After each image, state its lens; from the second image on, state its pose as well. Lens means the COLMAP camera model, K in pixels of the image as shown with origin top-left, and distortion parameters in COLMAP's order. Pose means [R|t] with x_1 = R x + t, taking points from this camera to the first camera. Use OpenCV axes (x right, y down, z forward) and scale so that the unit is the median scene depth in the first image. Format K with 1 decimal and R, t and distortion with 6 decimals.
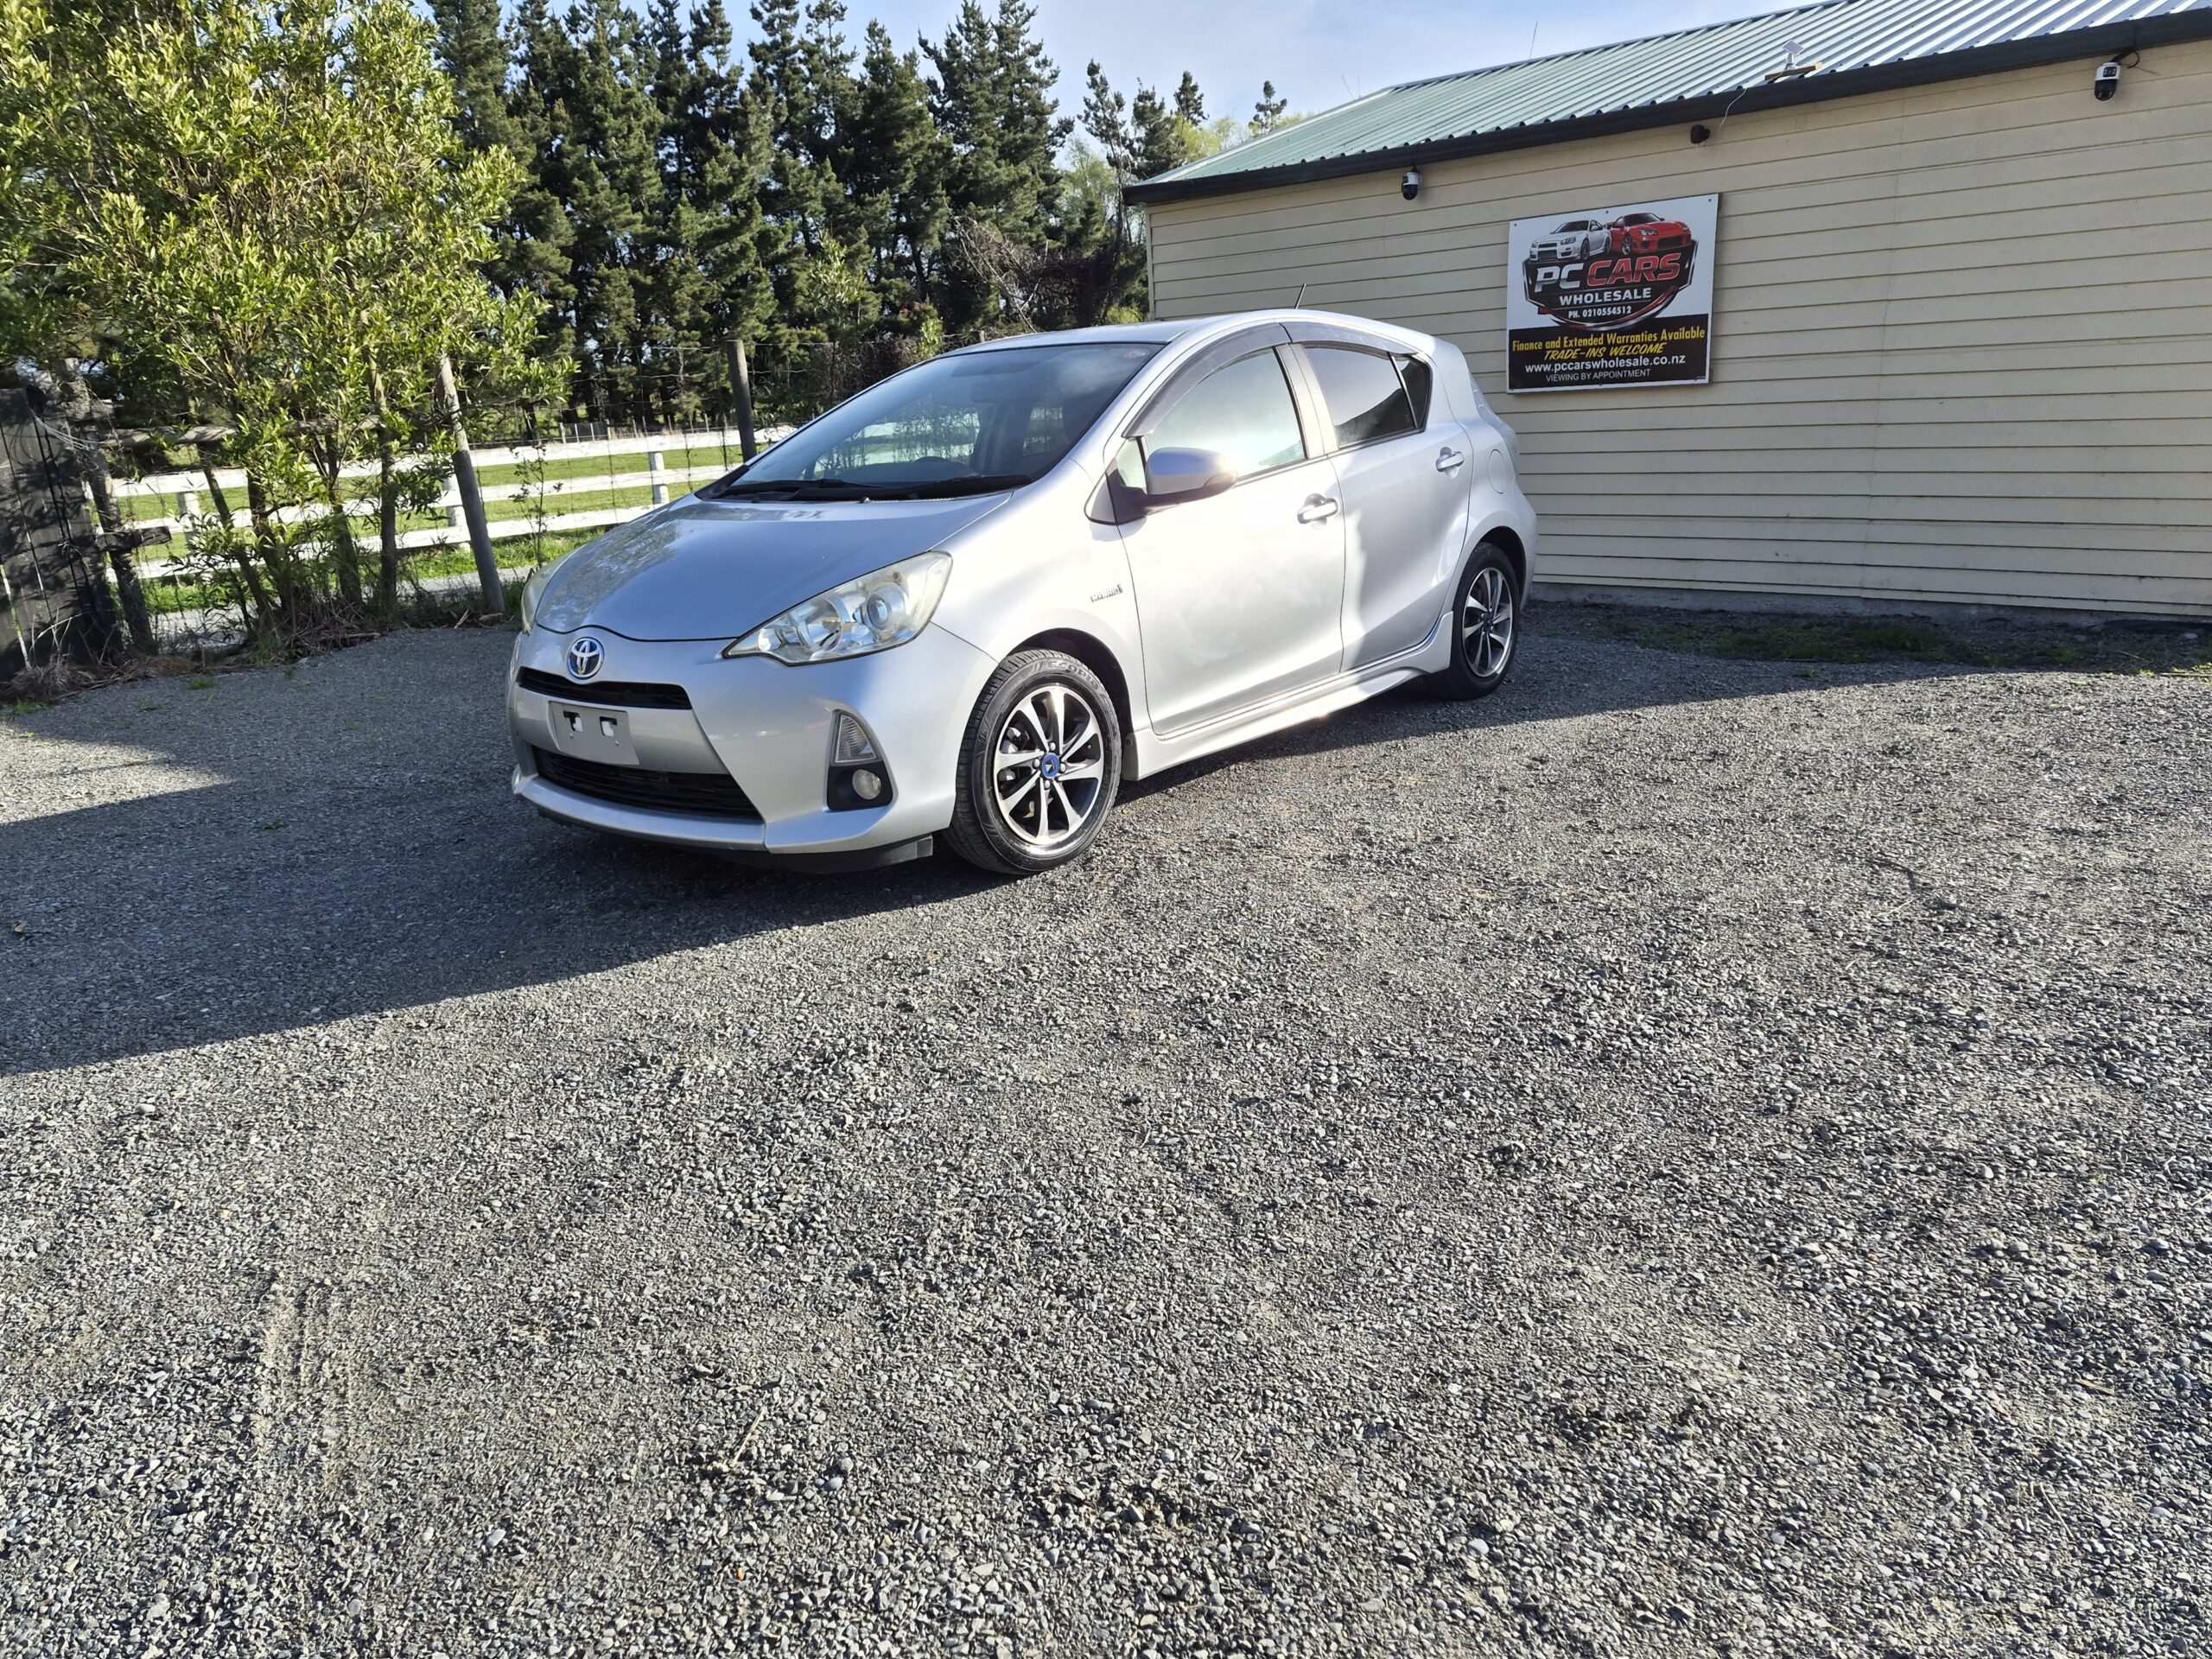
lens RADIAL K [[1542.0, 0, 1113.2], [0, 1542.0, 849.8], [0, 0, 1]] dist [0.093239, -0.121314]
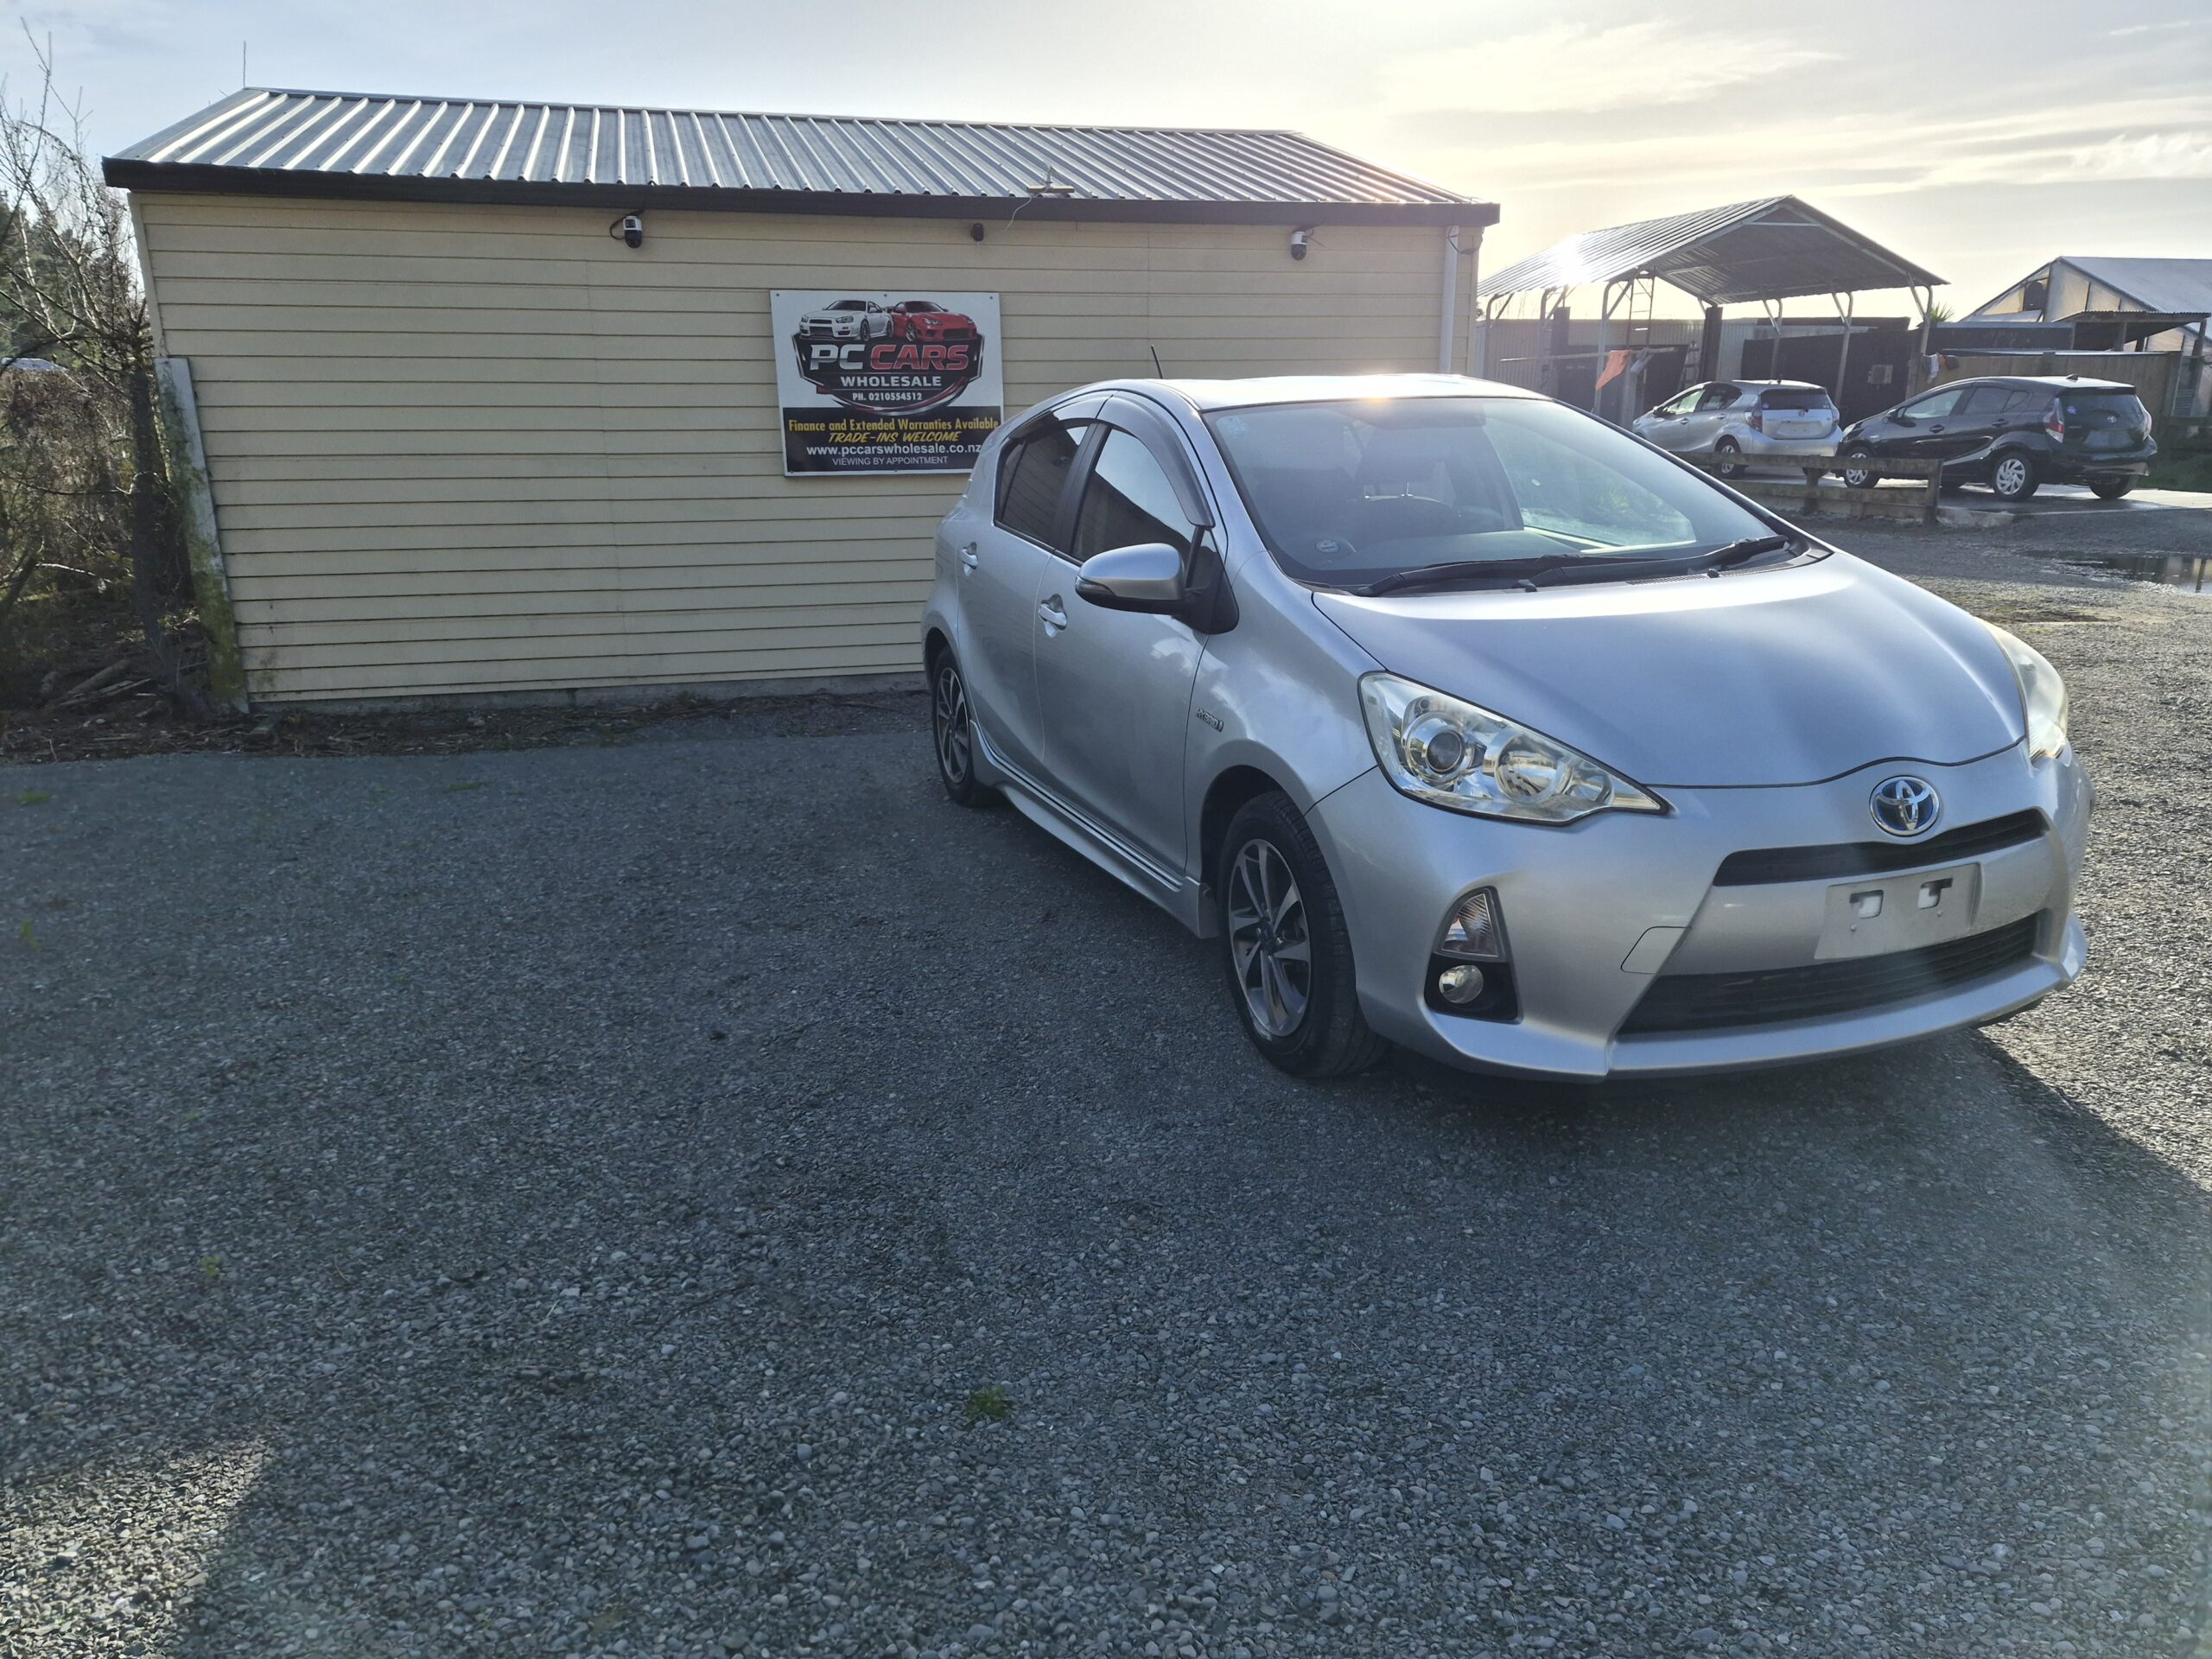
lens RADIAL K [[1543.4, 0, 1132.1], [0, 1543.4, 863.0], [0, 0, 1]] dist [0.099655, -0.122730]
pose [[0.499918, -0.193176, 0.844254, -0.489288], [0.237908, 0.967938, 0.080601, -0.103867], [-0.832755, 0.160561, 0.529848, 0.403795]]
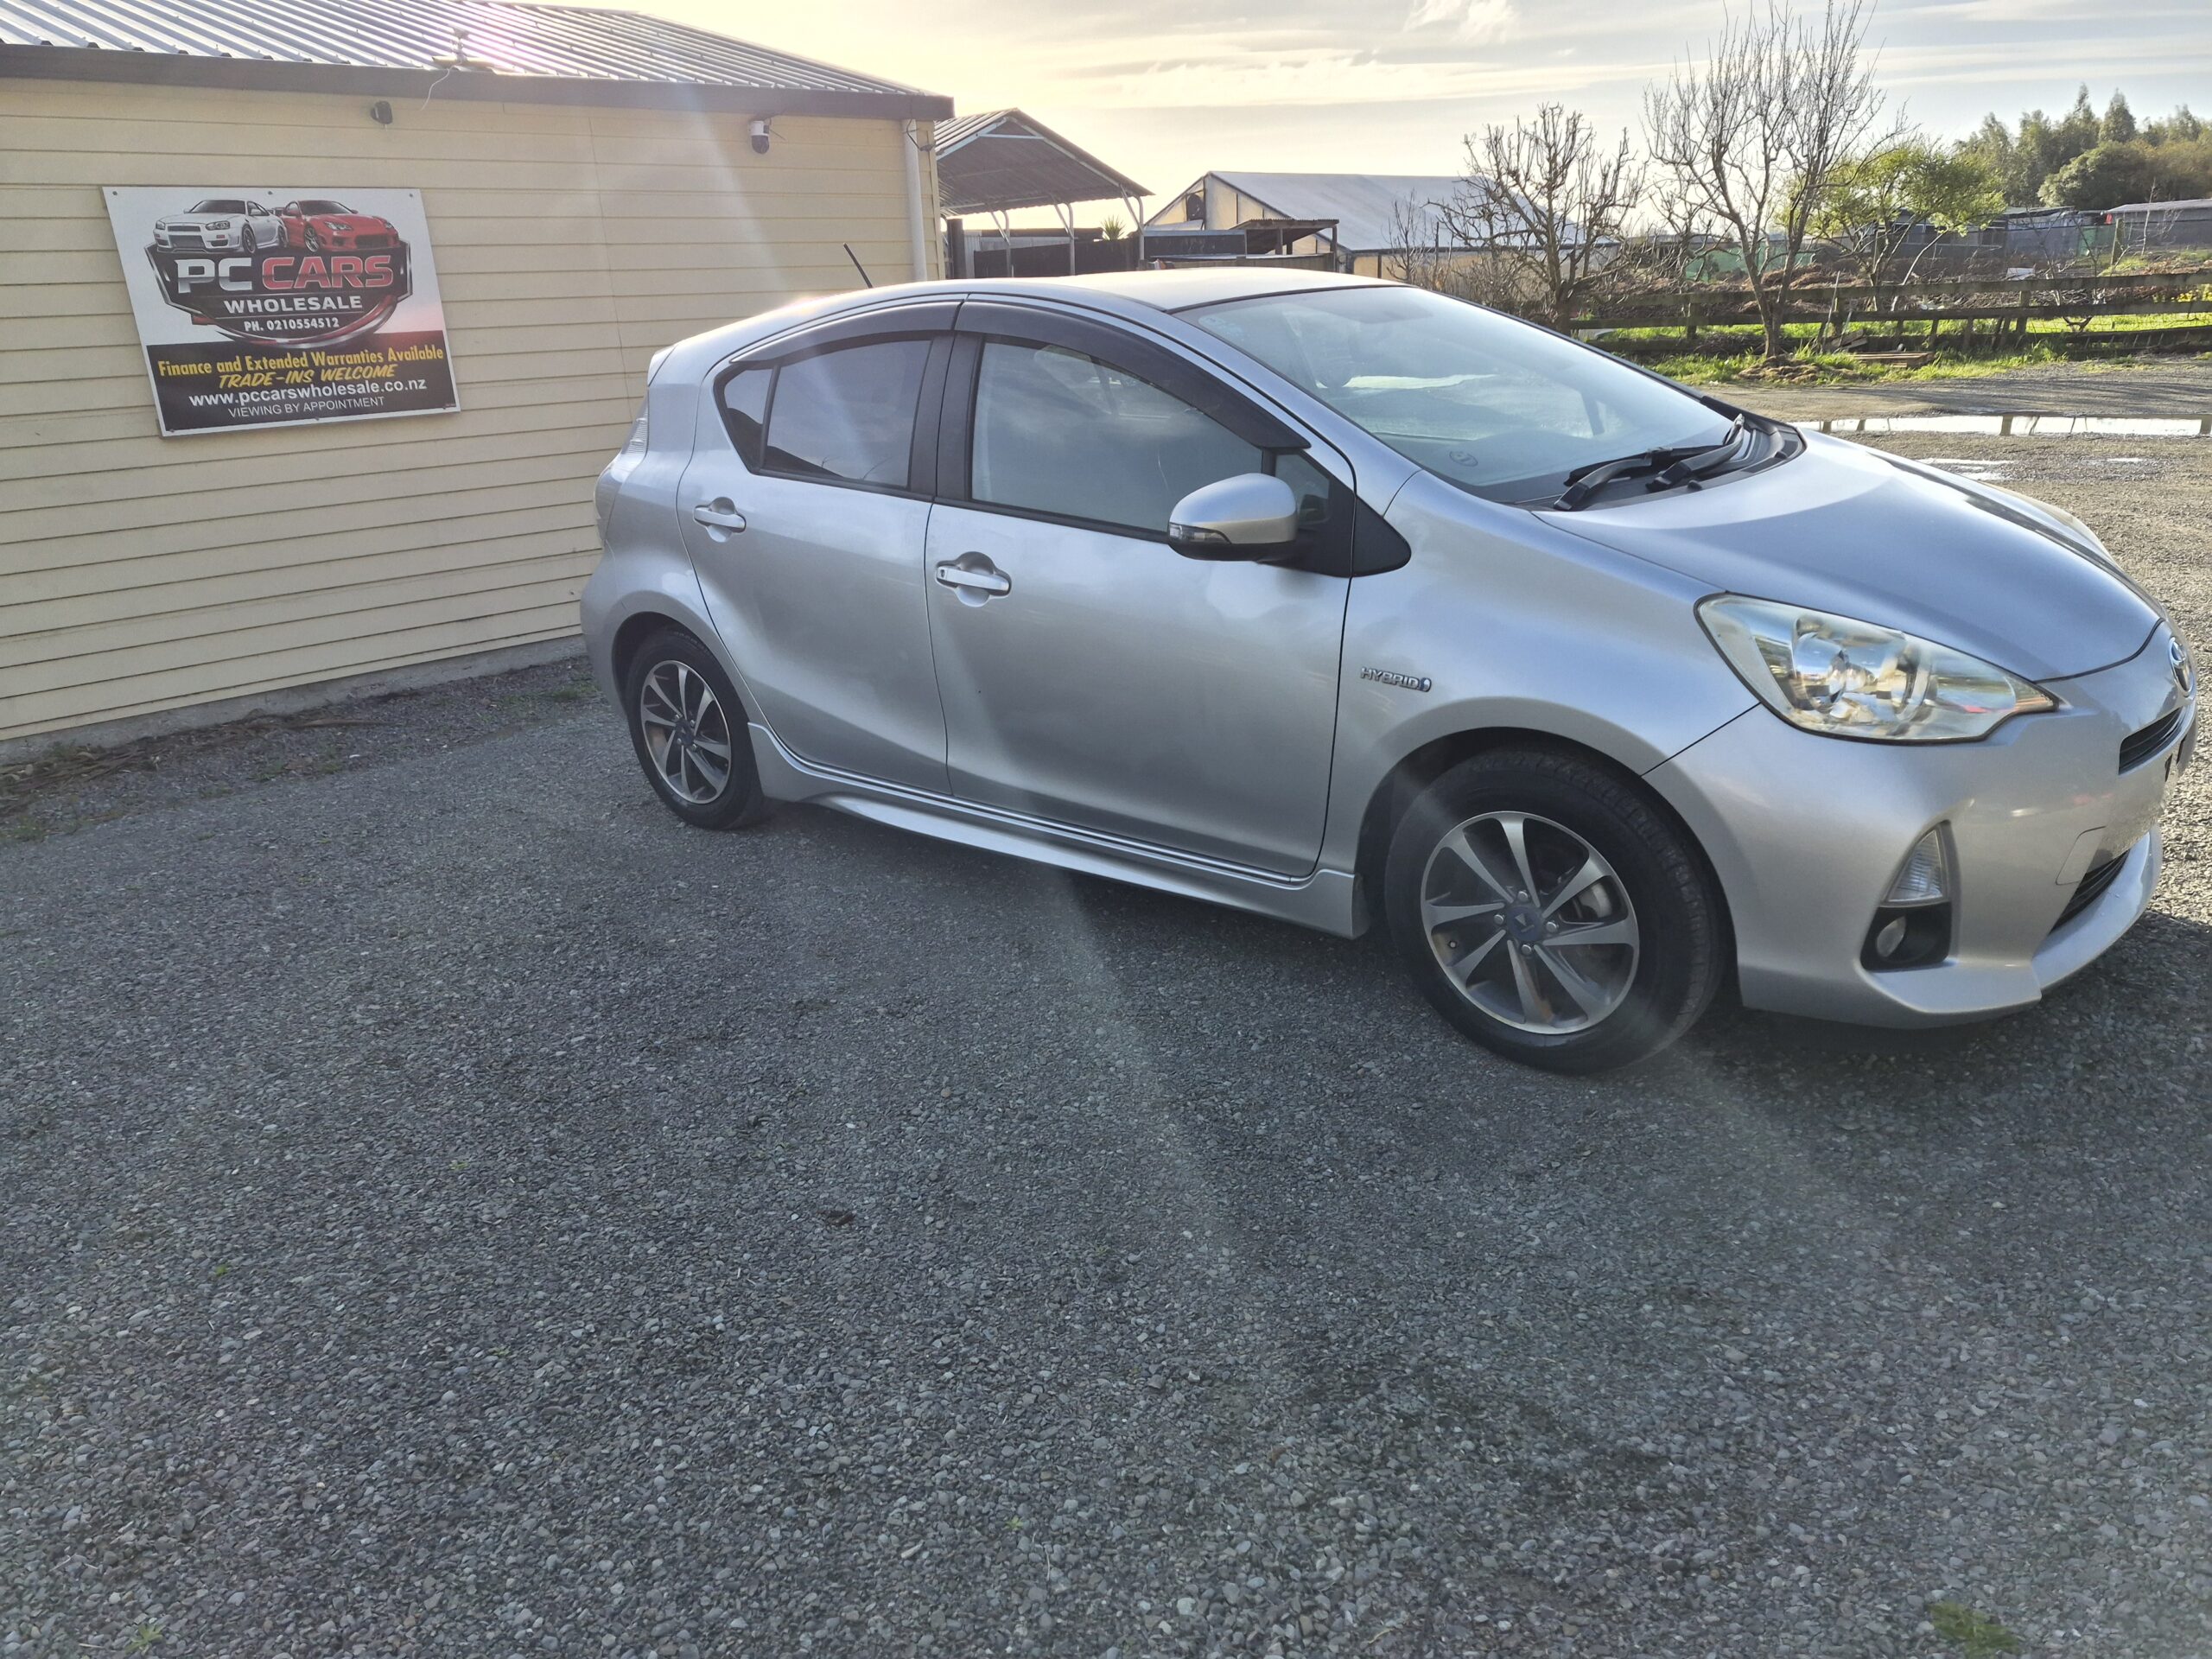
lens RADIAL K [[1556.0, 0, 1105.8], [0, 1556.0, 834.5], [0, 0, 1]] dist [0.016998, -0.009277]
pose [[0.038965, -0.272979, 0.961231, -0.464774], [0.338094, 0.908826, 0.244391, -0.171700], [-0.940305, 0.315464, 0.127704, 0.611817]]
